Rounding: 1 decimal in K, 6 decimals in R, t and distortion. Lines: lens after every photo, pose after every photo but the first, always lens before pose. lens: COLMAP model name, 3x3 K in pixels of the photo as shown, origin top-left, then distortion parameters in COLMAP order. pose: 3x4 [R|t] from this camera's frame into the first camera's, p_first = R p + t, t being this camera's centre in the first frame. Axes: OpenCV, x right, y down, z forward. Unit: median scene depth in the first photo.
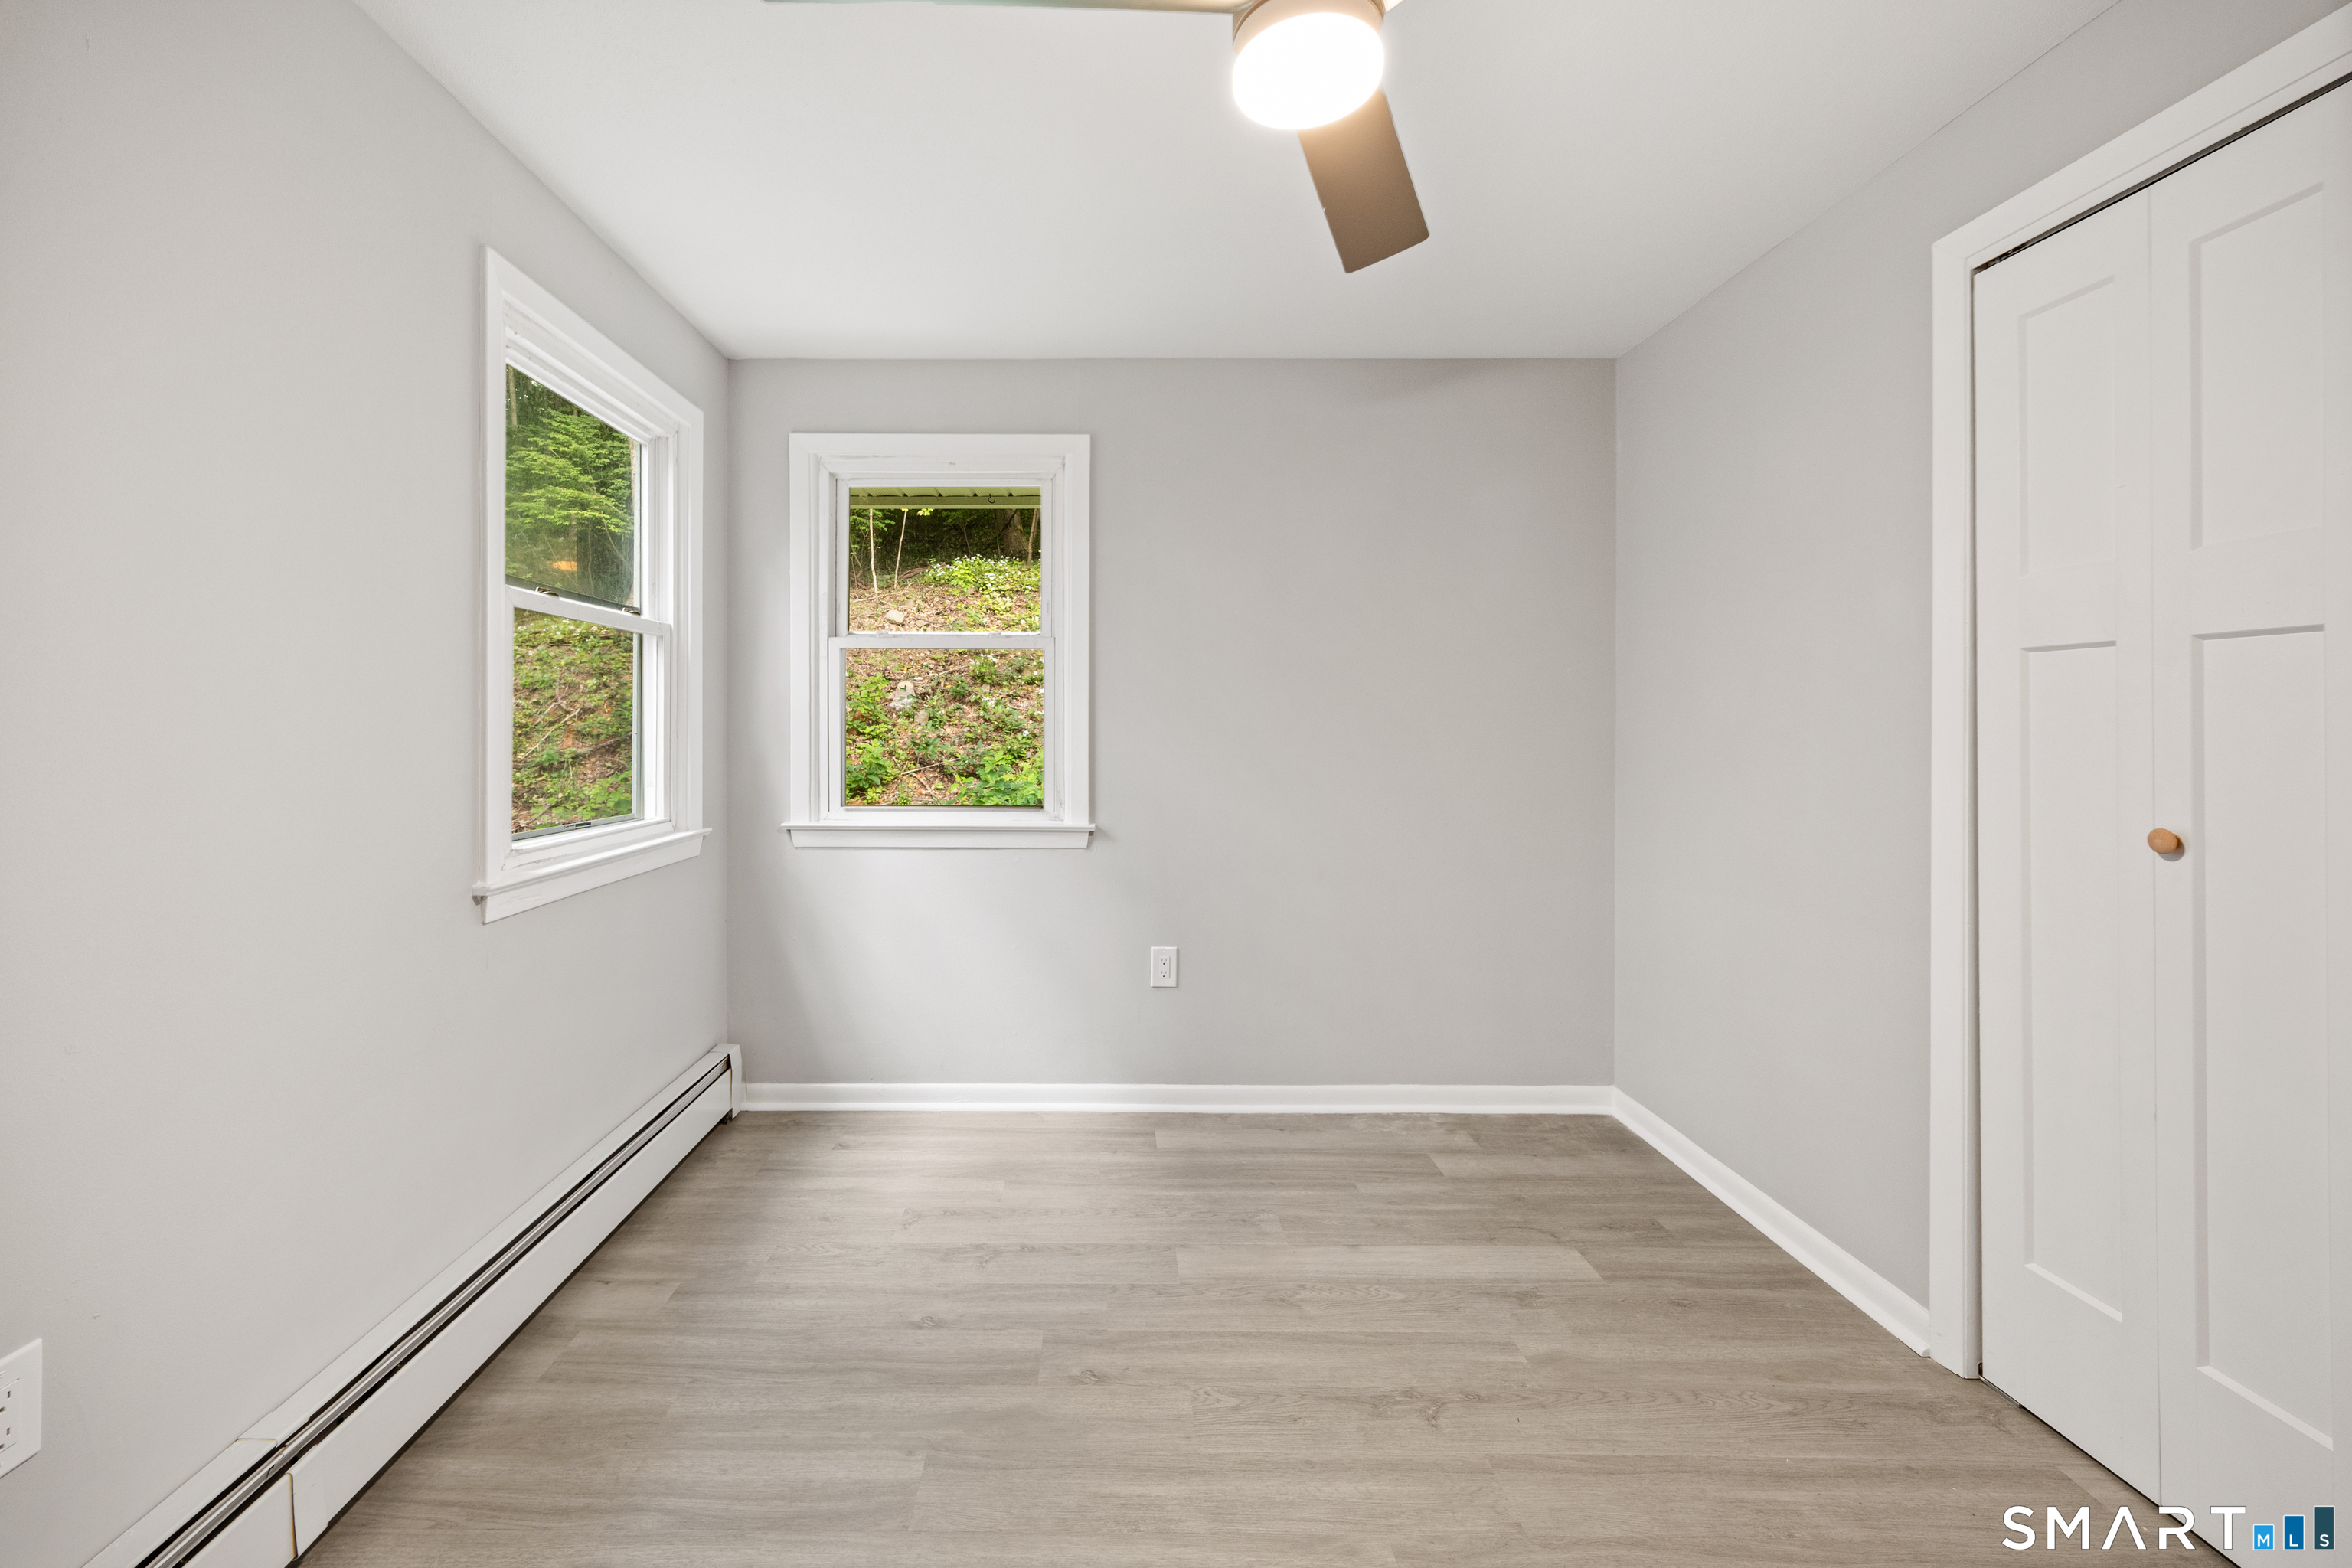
lens RADIAL K [[930.9, 0, 1068.1], [0, 930.9, 733.8], [0, 0, 1]] dist [-0.002314, 0.001799]
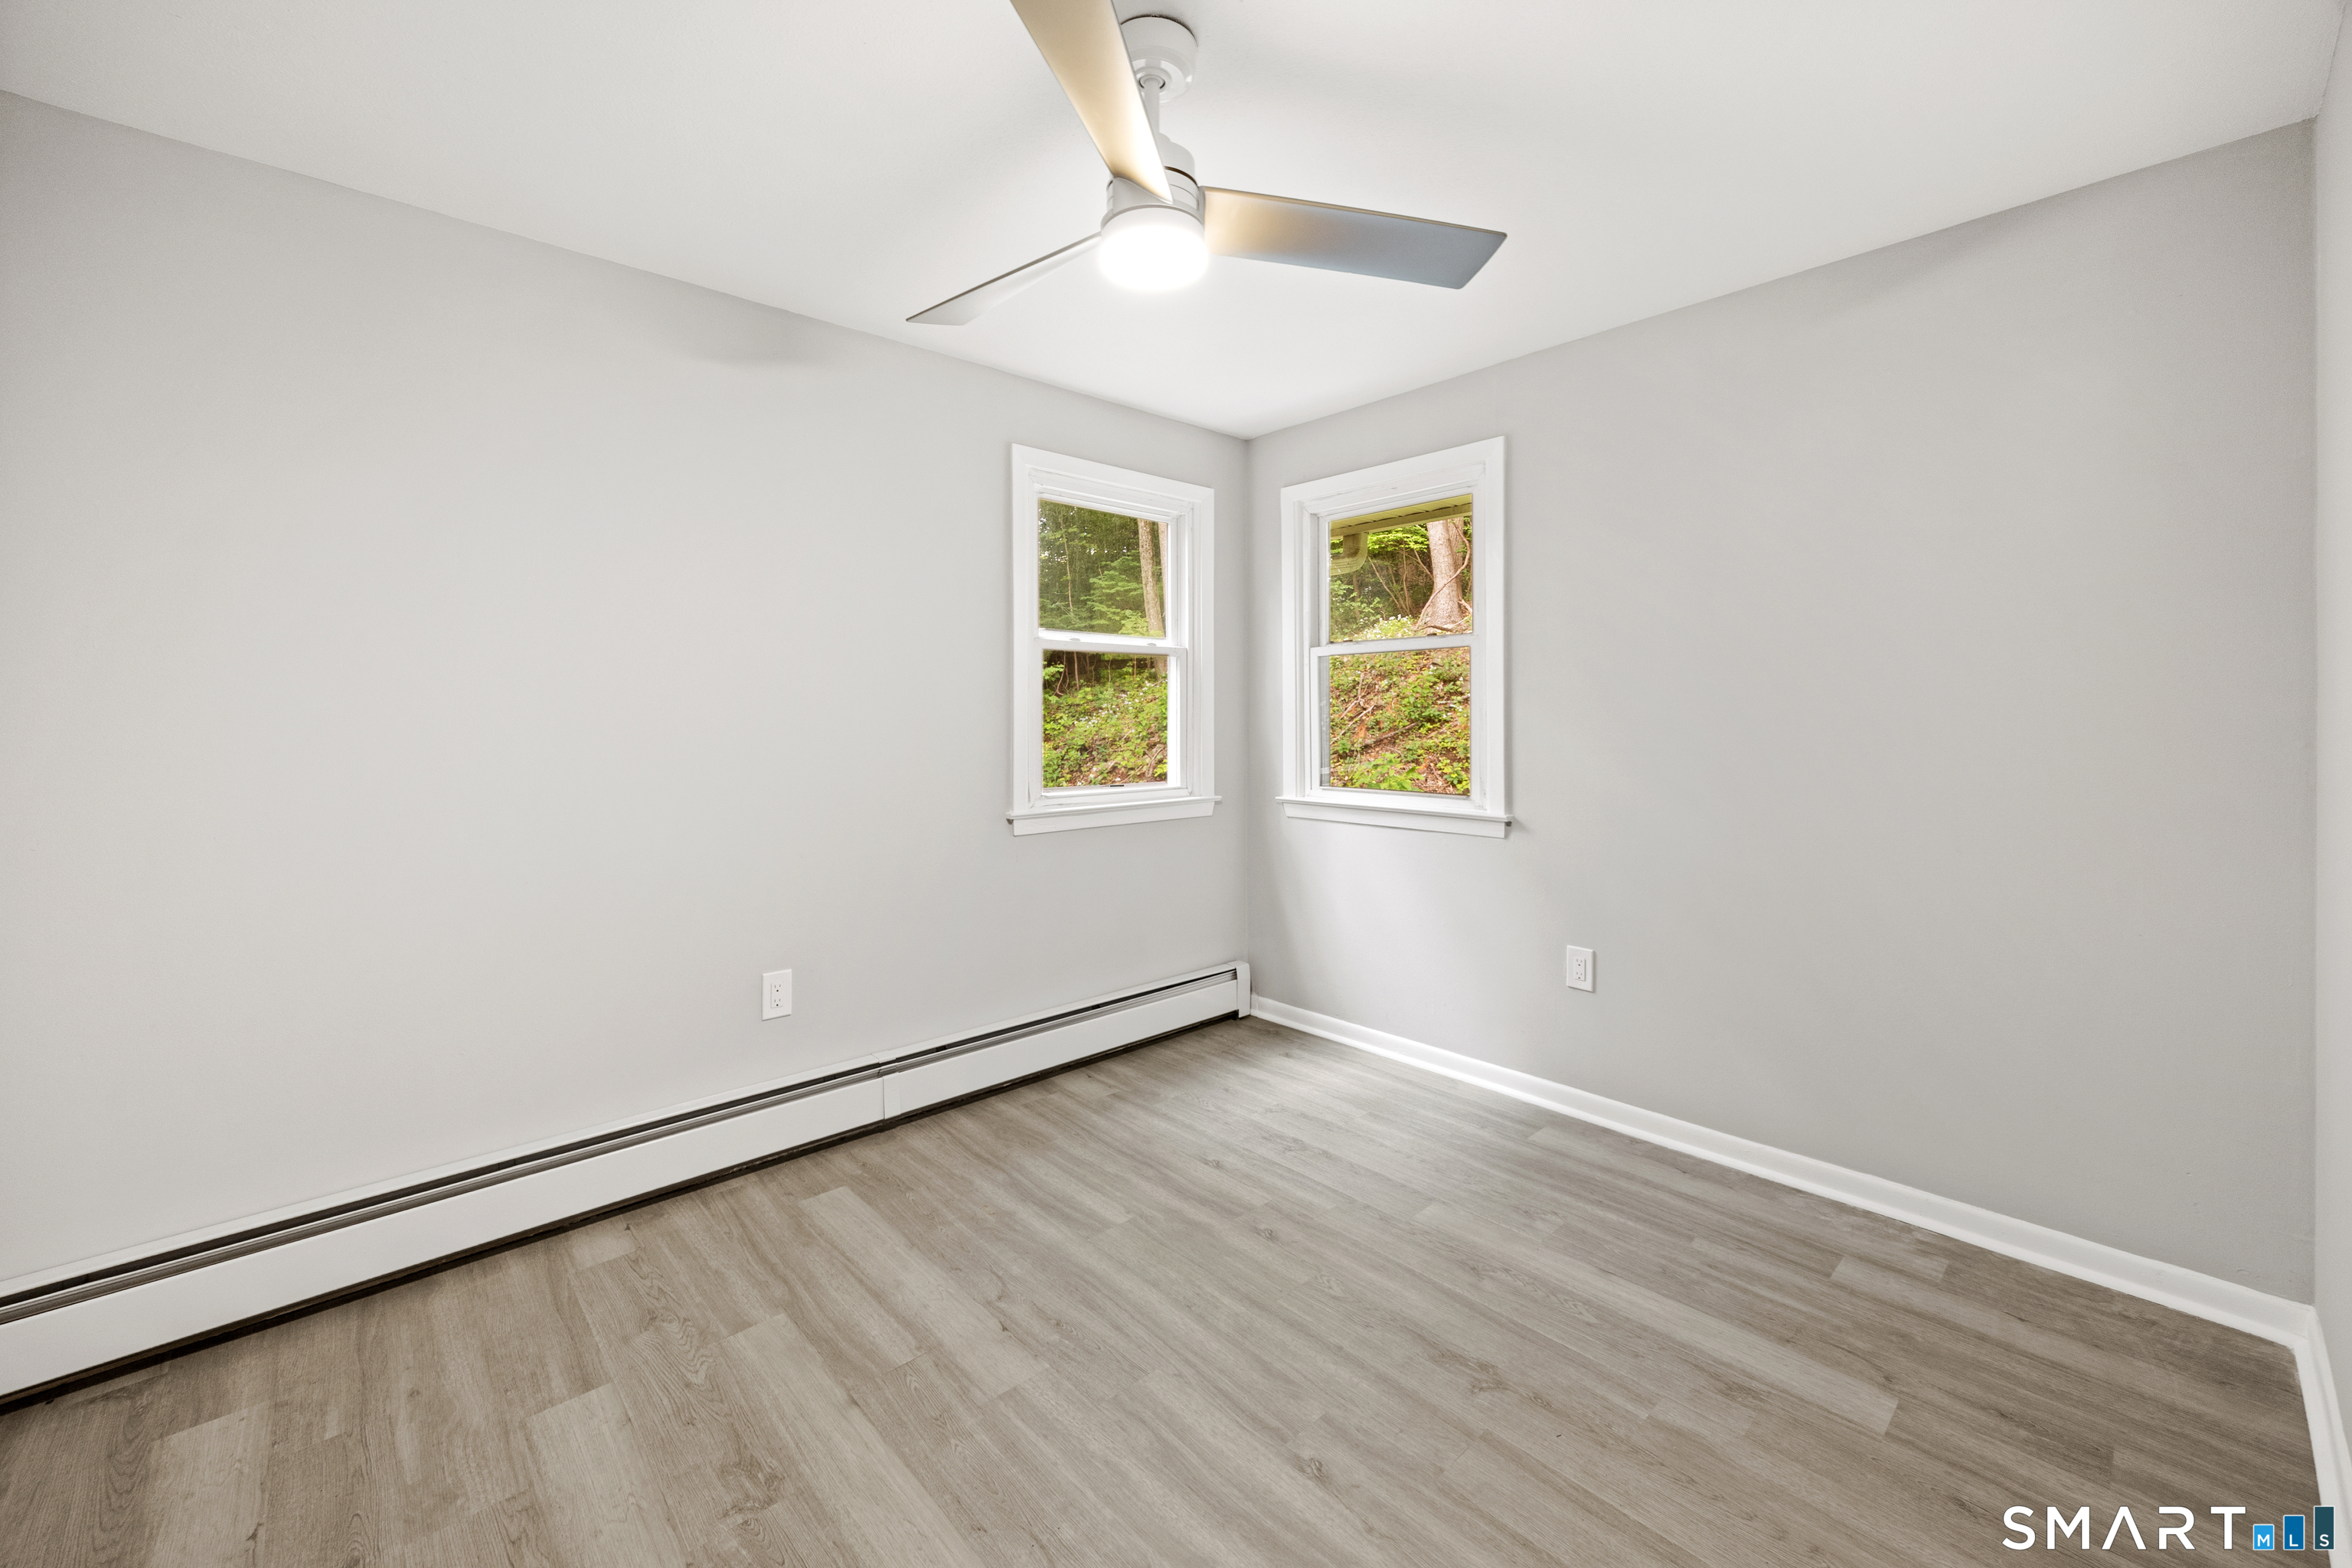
lens RADIAL K [[930.9, 0, 1142.6], [0, 930.9, 730.9], [0, 0, 1]] dist [-0.002314, 0.001799]
pose [[0.664486, 0.005783, -0.747279, 0.623507], [-0.003425, 0.999983, 0.004694, 0.001004], [0.747293, -0.000560, 0.664494, 0.023327]]
